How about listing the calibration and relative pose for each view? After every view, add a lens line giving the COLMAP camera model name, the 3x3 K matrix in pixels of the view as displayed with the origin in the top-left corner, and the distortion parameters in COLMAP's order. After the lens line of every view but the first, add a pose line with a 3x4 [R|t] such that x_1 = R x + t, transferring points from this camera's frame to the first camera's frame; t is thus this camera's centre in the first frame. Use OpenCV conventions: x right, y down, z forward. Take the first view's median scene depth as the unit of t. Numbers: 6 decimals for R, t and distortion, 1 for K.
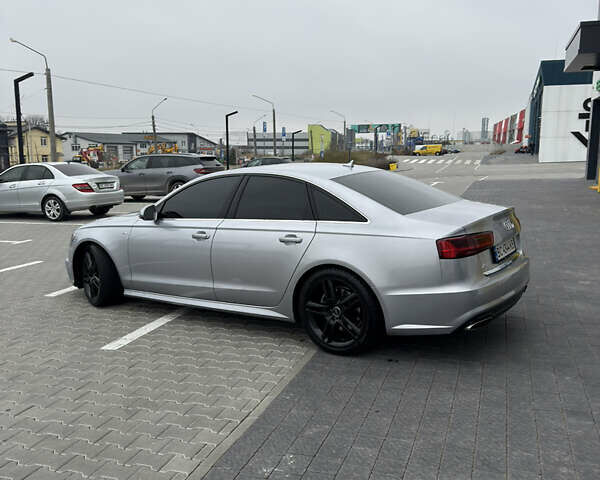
lens RADIAL K [[557.3, 0, 300.9], [0, 557.3, 239.9], [0, 0, 1]] dist [0.058813, 0.000000]
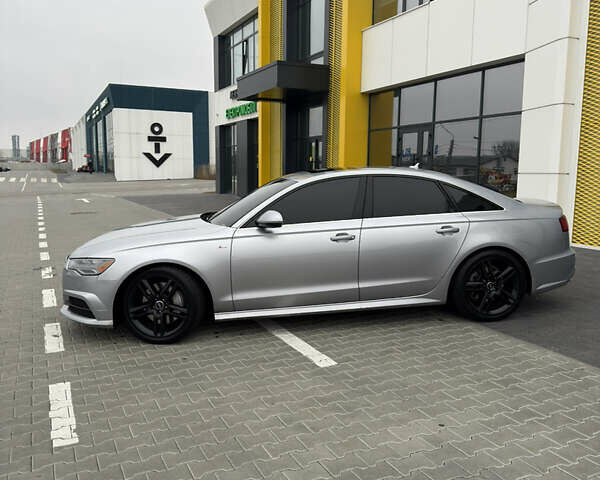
lens RADIAL K [[557.3, 0, 296.2], [0, 557.3, 239.2], [0, 0, 1]] dist [0.058813, 0.000000]
pose [[0.723973, -0.079284, 0.685257, -0.822581], [0.103584, 0.994605, 0.005639, -0.016572], [-0.682007, 0.066899, 0.728279, 0.305357]]
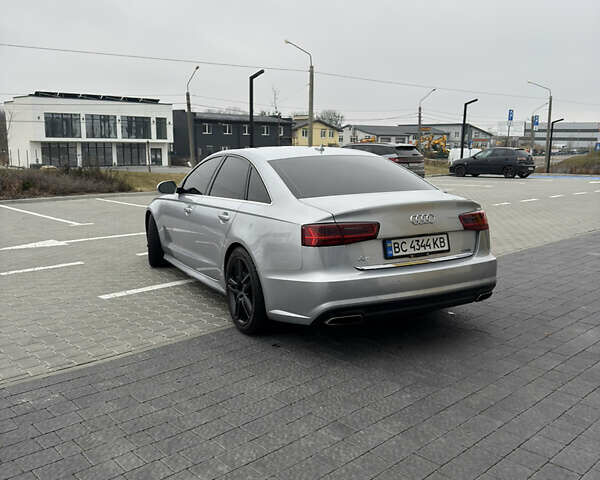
lens RADIAL K [[557.3, 0, 297.8], [0, 557.3, 239.3], [0, 0, 1]] dist [0.058813, 0.000000]
pose [[0.885314, 0.092806, -0.455638, 0.466964], [-0.086643, 0.995644, 0.034446, -0.005685], [0.456850, 0.008982, 0.889498, 0.106410]]
